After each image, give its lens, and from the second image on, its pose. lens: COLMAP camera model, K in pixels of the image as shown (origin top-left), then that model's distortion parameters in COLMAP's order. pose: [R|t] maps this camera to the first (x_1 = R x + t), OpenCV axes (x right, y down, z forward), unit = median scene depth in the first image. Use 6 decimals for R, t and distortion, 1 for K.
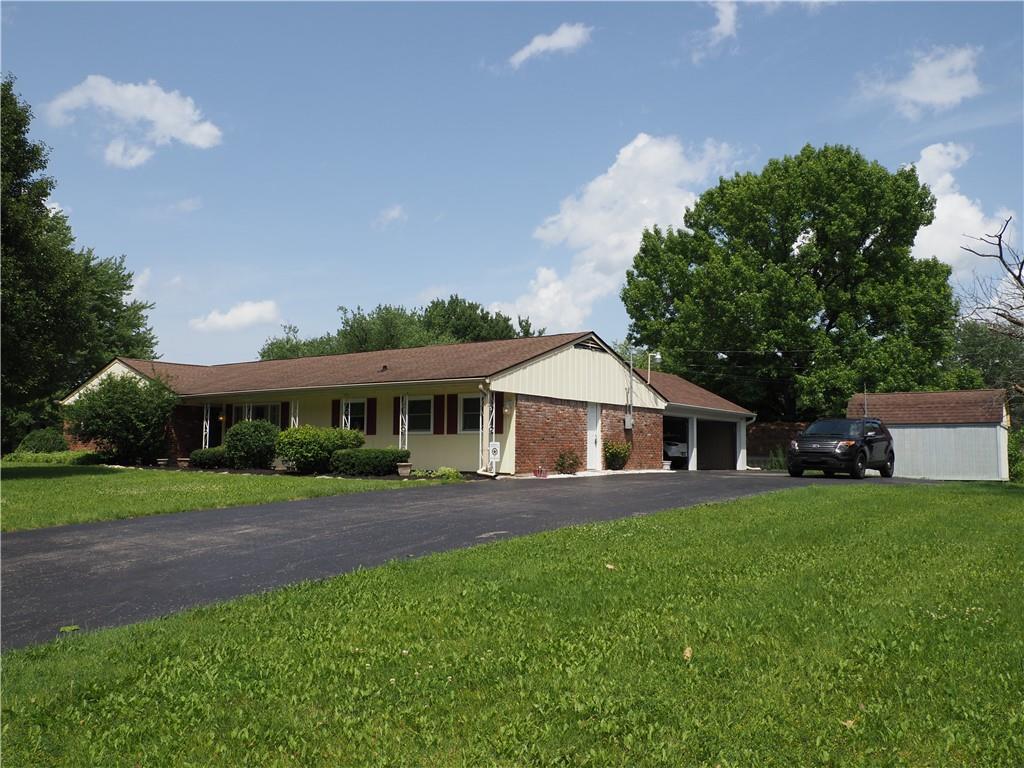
lens RADIAL K [[808.3, 0, 512.8], [0, 808.3, 359.2], [0, 0, 1]] dist [-0.000591, 0.002533]
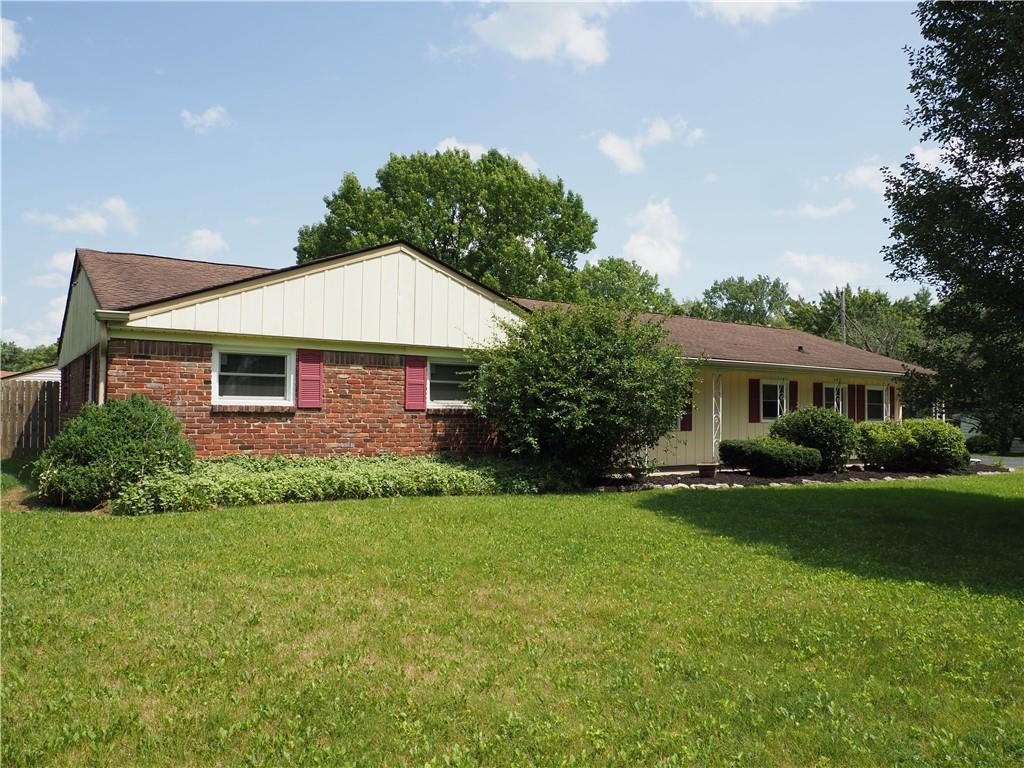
lens RADIAL K [[769.4, 0, 511.8], [0, 769.4, 374.7], [0, 0, 1]] dist [0.001420, -0.000896]
pose [[0.333738, 0.047327, 0.941477, -0.876798], [-0.113028, 0.993543, -0.009877, 0.068941], [-0.935865, -0.103116, 0.336933, 0.827236]]
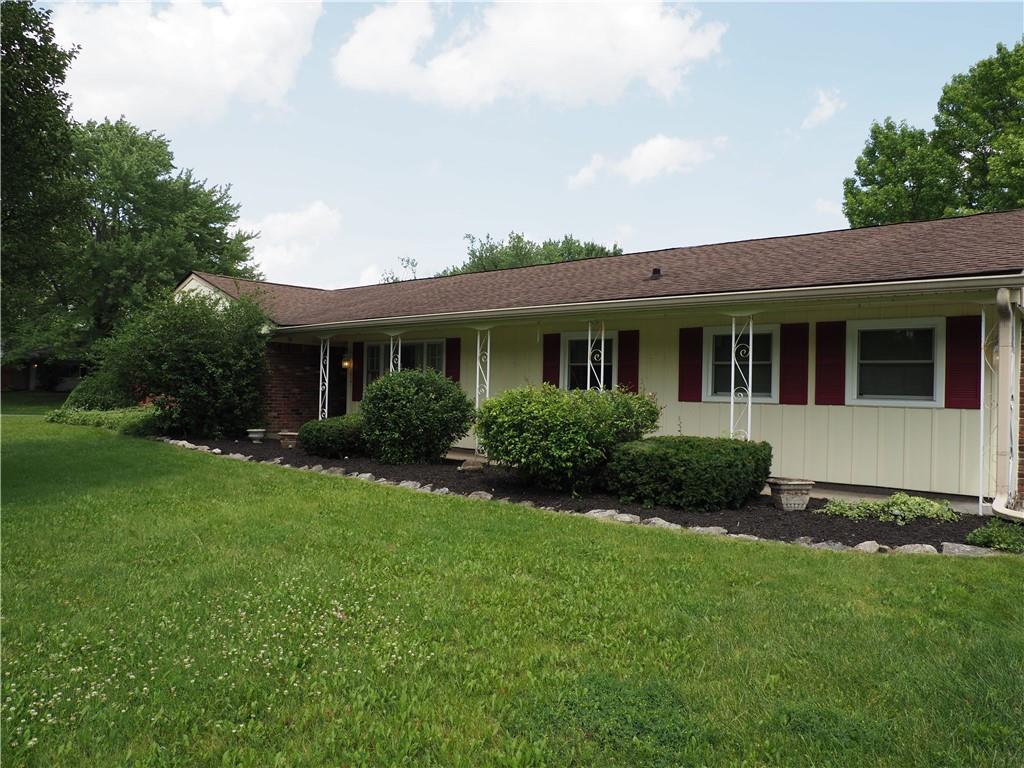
lens RADIAL K [[733.0, 0, 512.0], [0, 733.0, 384.0], [0, 0, 1]] dist [-0.039528, -0.001124]
pose [[0.994938, 0.016217, -0.099178, -0.165043], [-0.006281, 0.994999, 0.099692, 0.029331], [0.100299, -0.098564, 0.990063, 0.421619]]
